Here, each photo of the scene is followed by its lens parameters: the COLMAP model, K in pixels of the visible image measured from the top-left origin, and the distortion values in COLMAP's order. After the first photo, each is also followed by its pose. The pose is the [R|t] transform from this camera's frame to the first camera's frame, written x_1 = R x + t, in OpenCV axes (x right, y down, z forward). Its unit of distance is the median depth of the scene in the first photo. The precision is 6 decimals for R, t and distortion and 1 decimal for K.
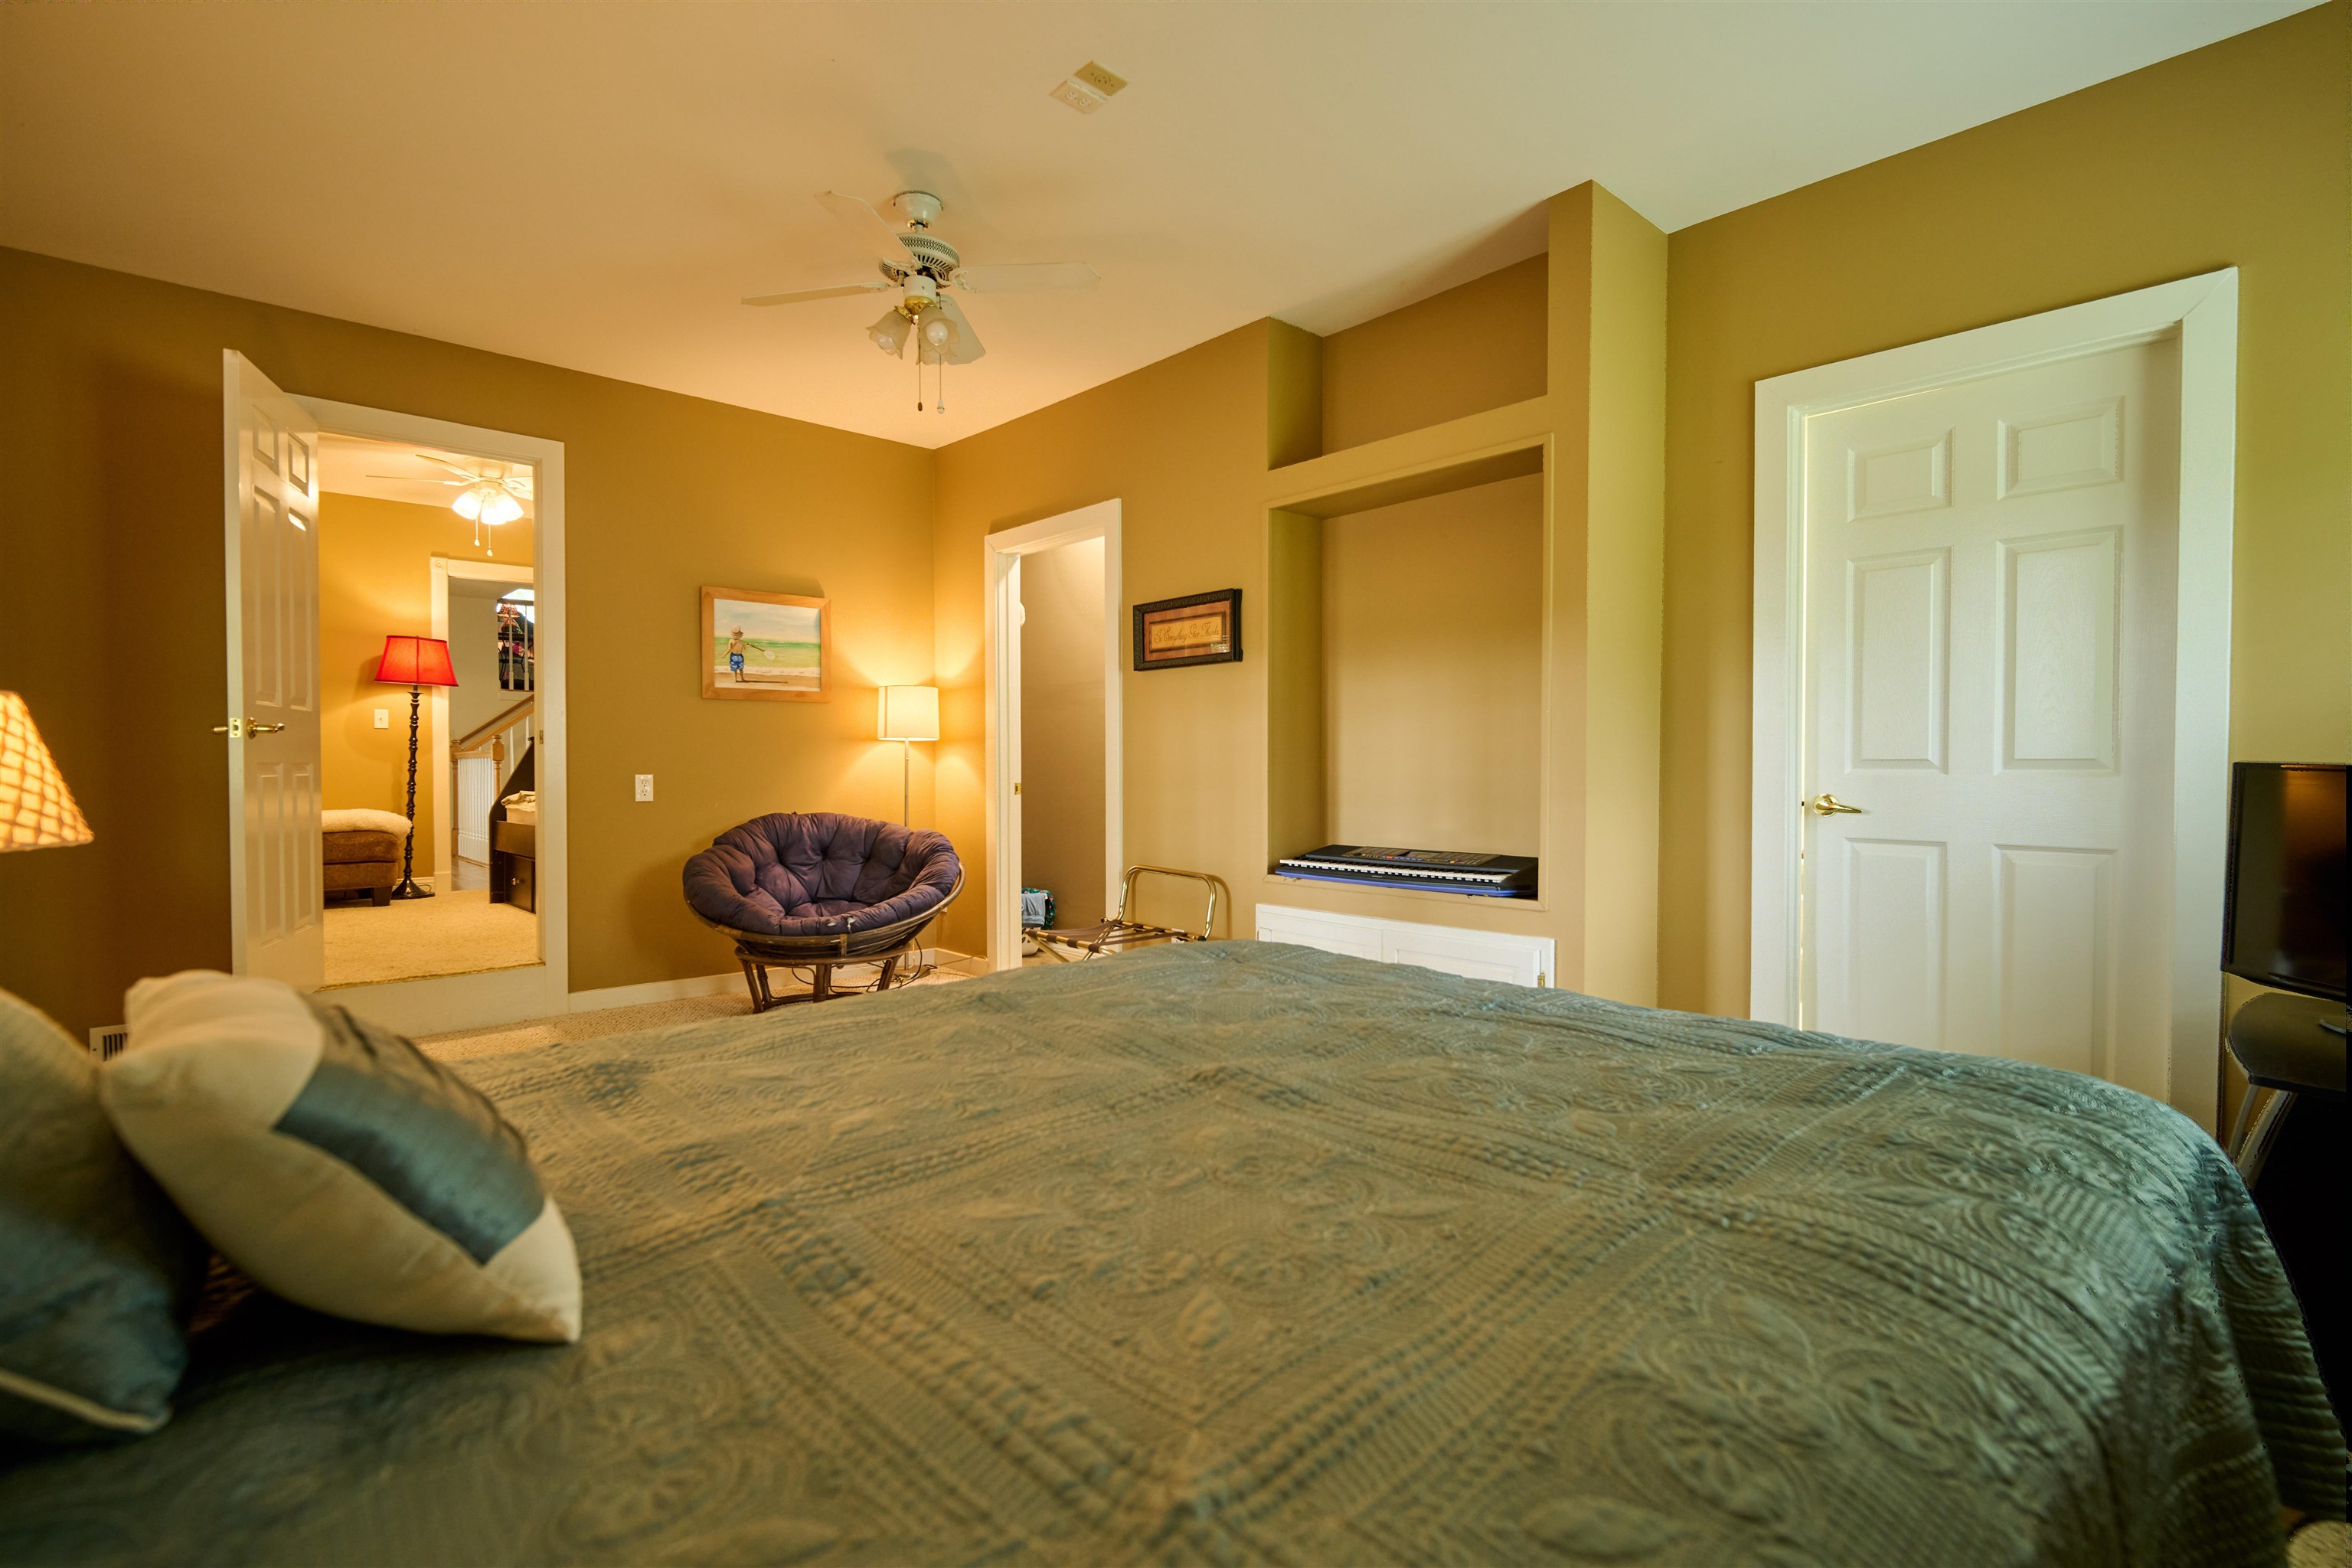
lens RADIAL K [[1083.8, 0, 1175.5], [0, 1083.8, 787.8], [0, 0, 1]] dist [-0.007150, -0.001996]
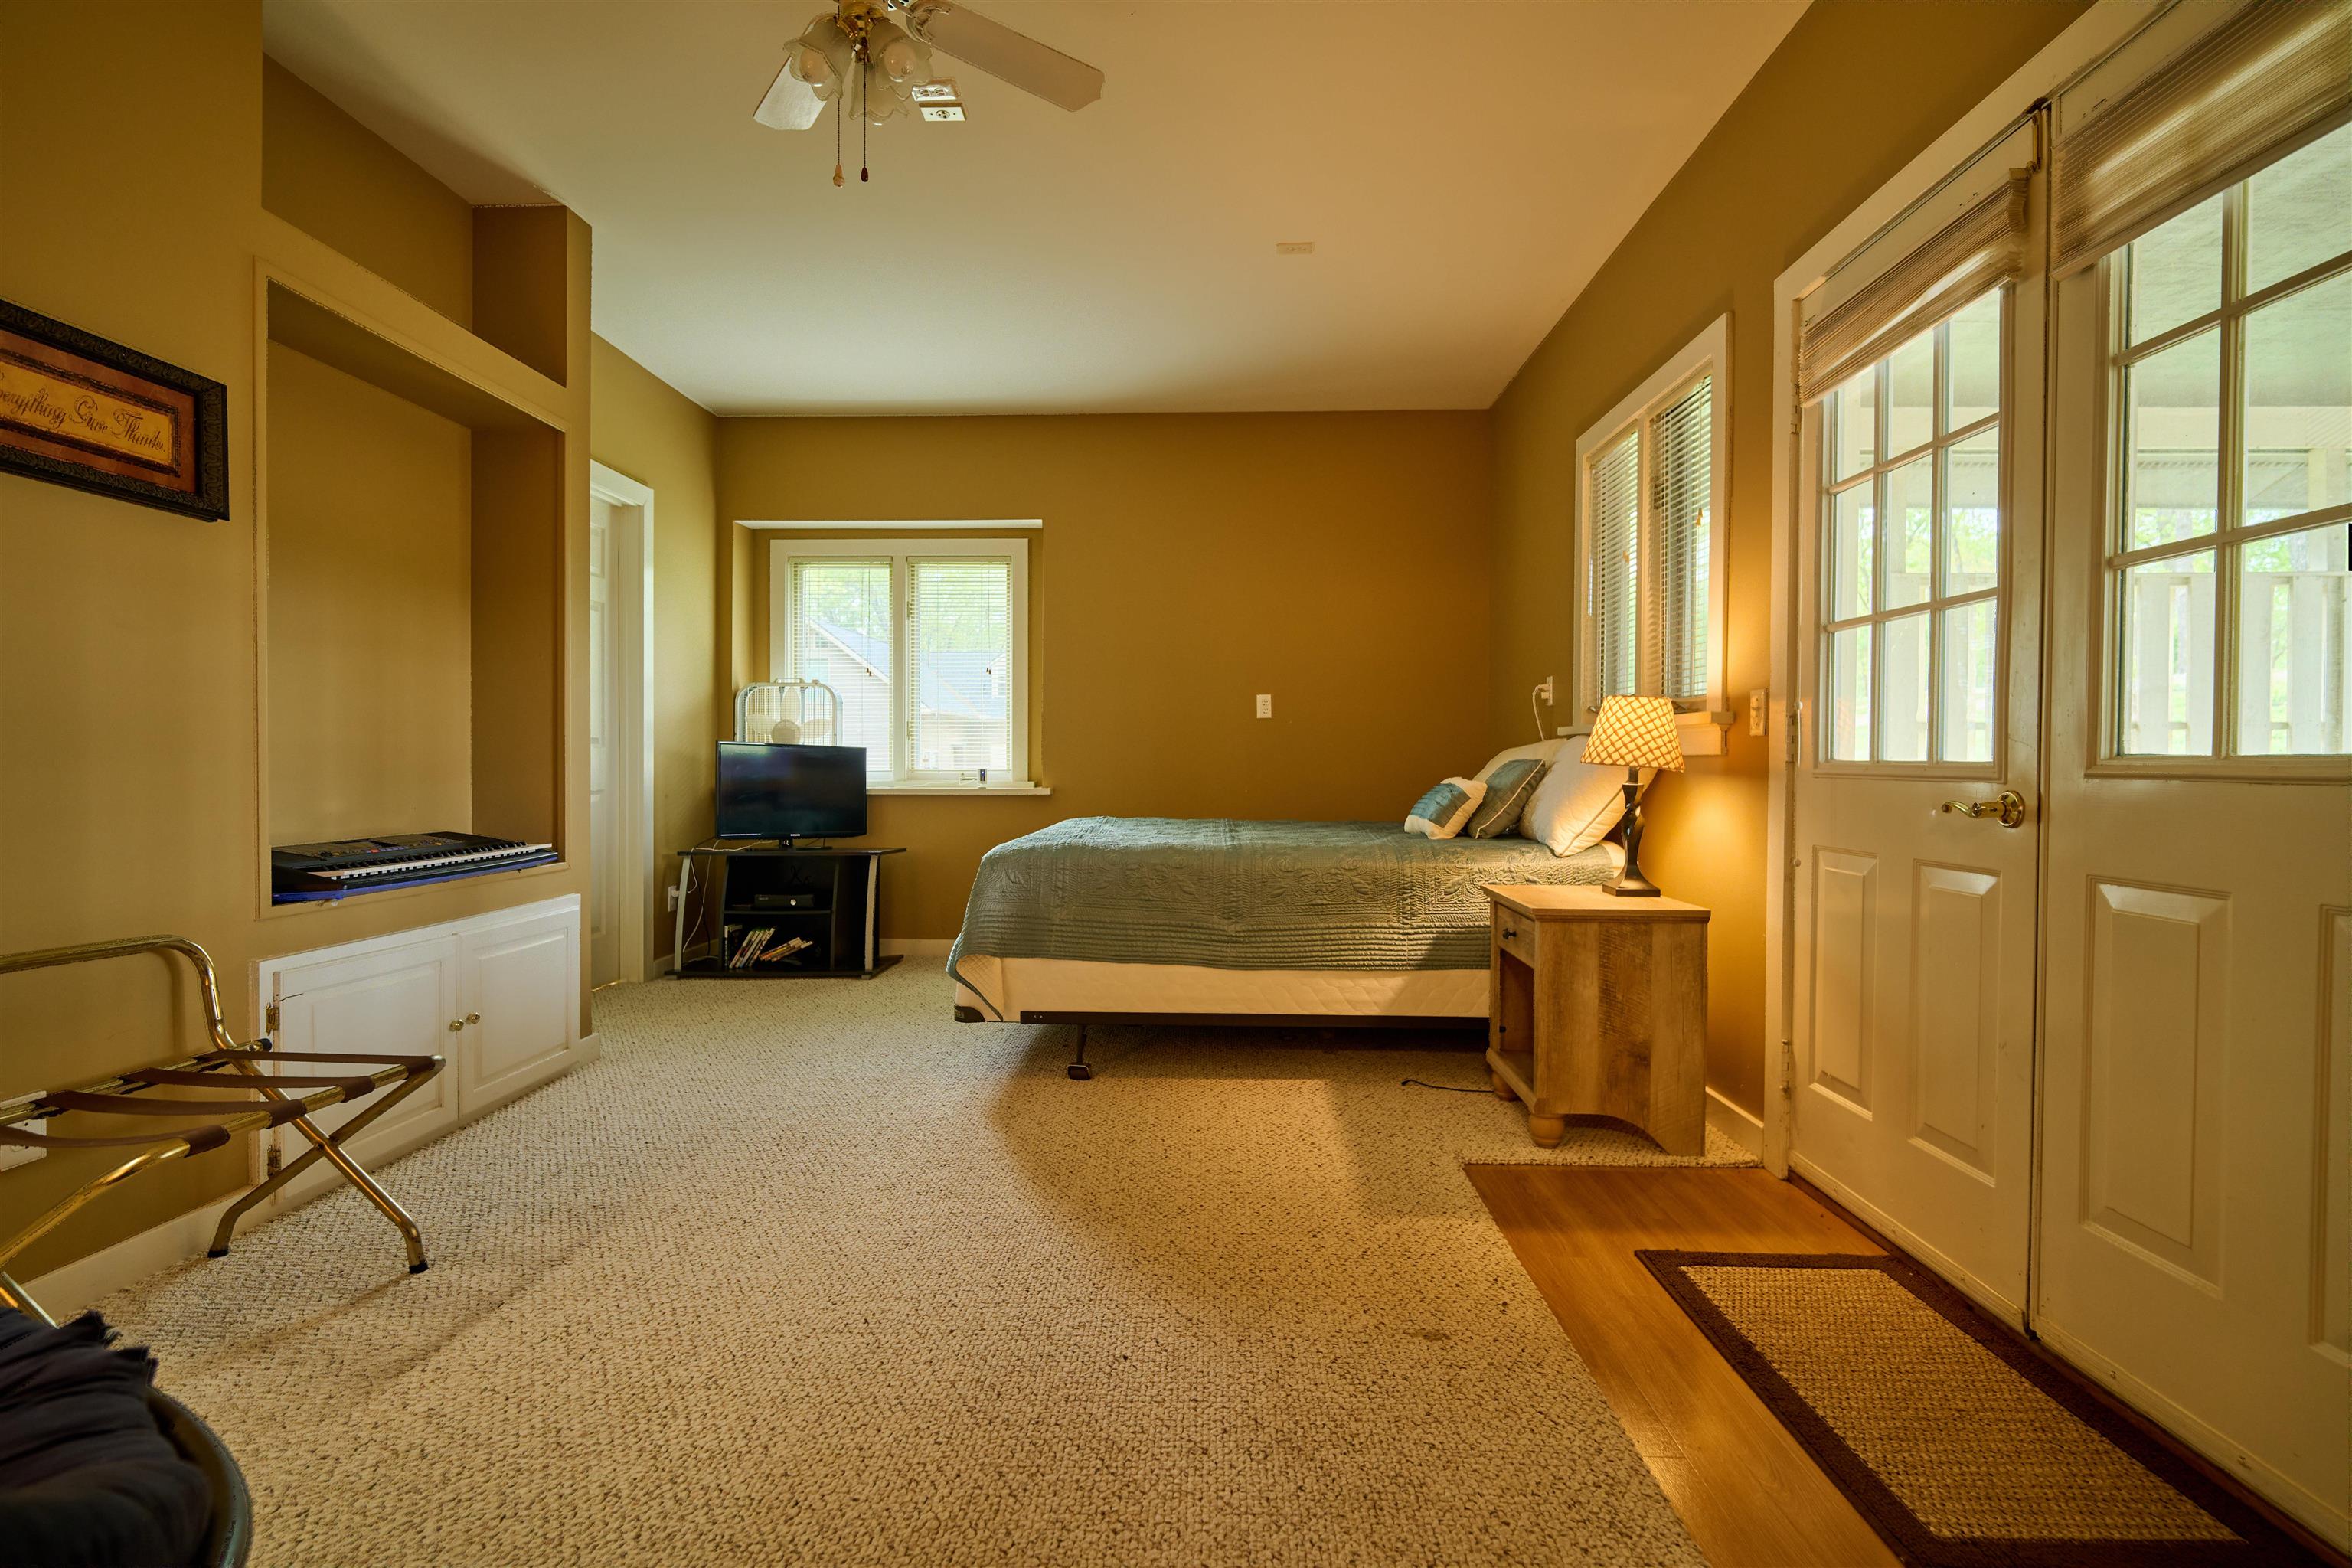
lens RADIAL K [[1083.8, 0, 1181.1], [0, 1083.8, 781.5], [0, 0, 1]] dist [-0.007150, -0.001996]
pose [[-0.723706, -0.015047, 0.689945, -0.375493], [0.009902, 0.999433, 0.032183, 0.000173], [-0.690038, 0.030123, -0.723146, 0.604174]]
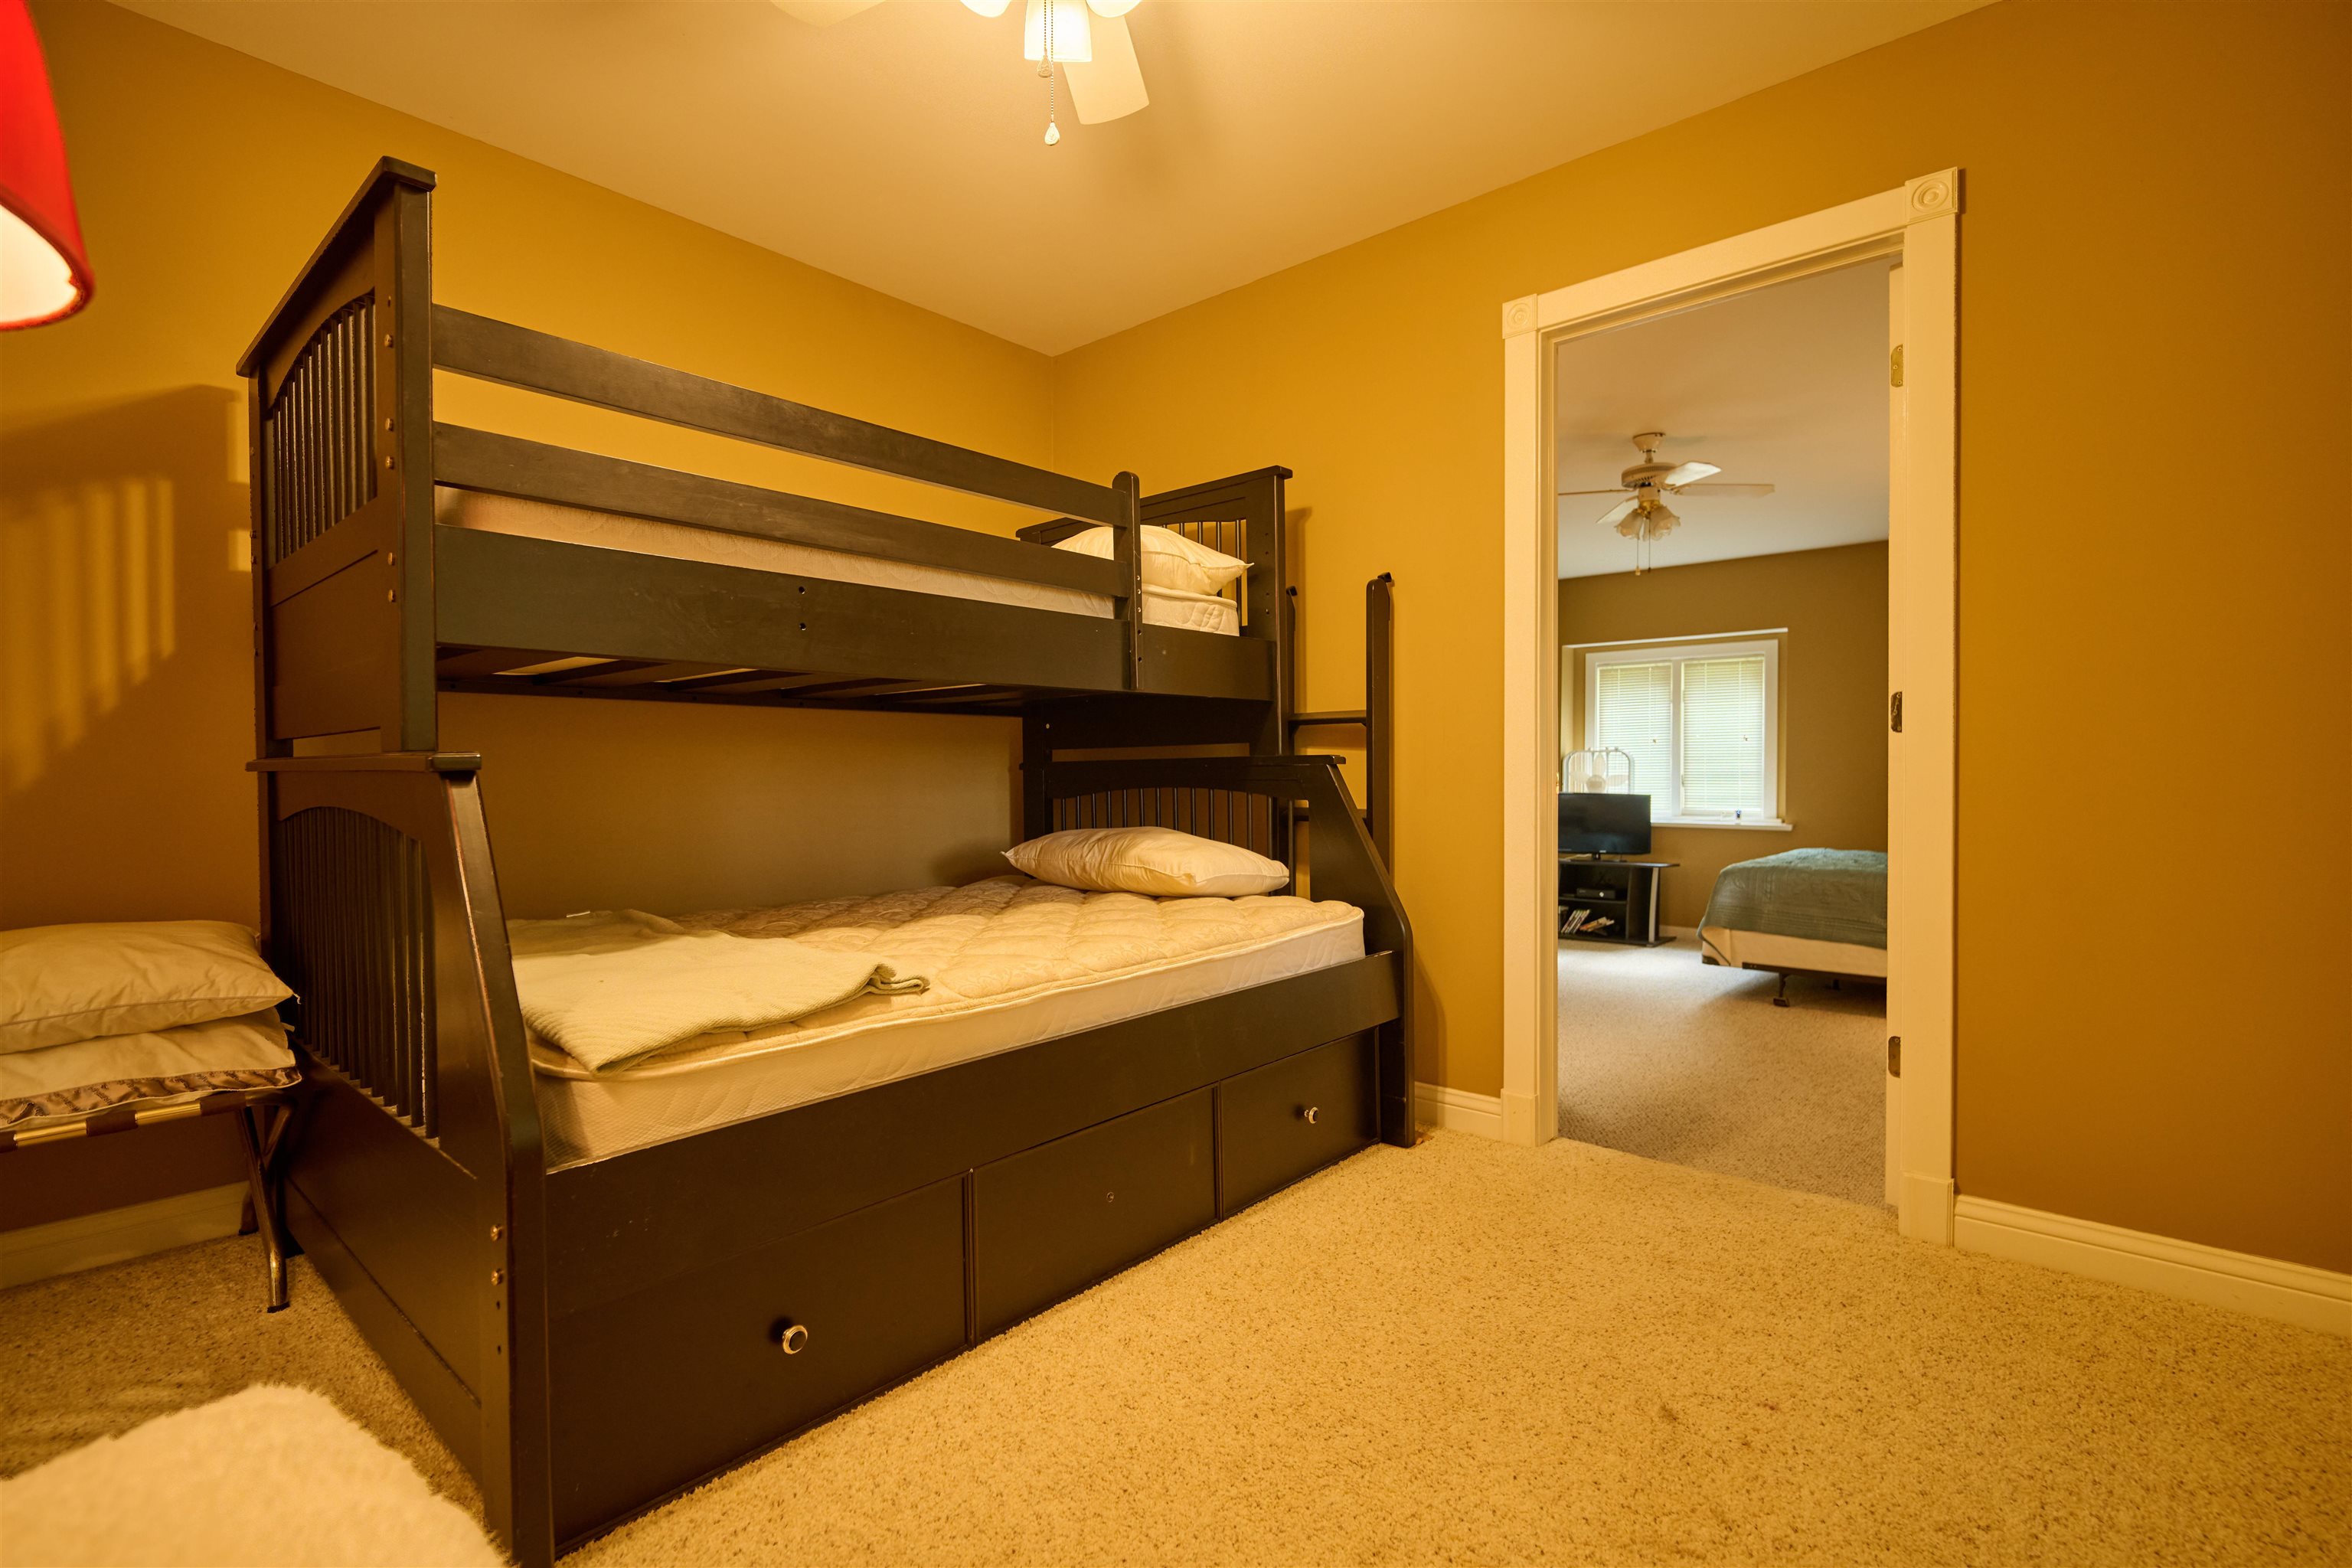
lens RADIAL K [[1083.8, 0, 1180.7], [0, 1083.8, 784.9], [0, 0, 1]] dist [-0.007150, -0.001996]
pose [[-0.113856, -0.012978, 0.993412, -0.781493], [0.019387, 0.999695, 0.015282, -0.041389], [-0.993308, 0.021000, -0.113570, 0.836351]]
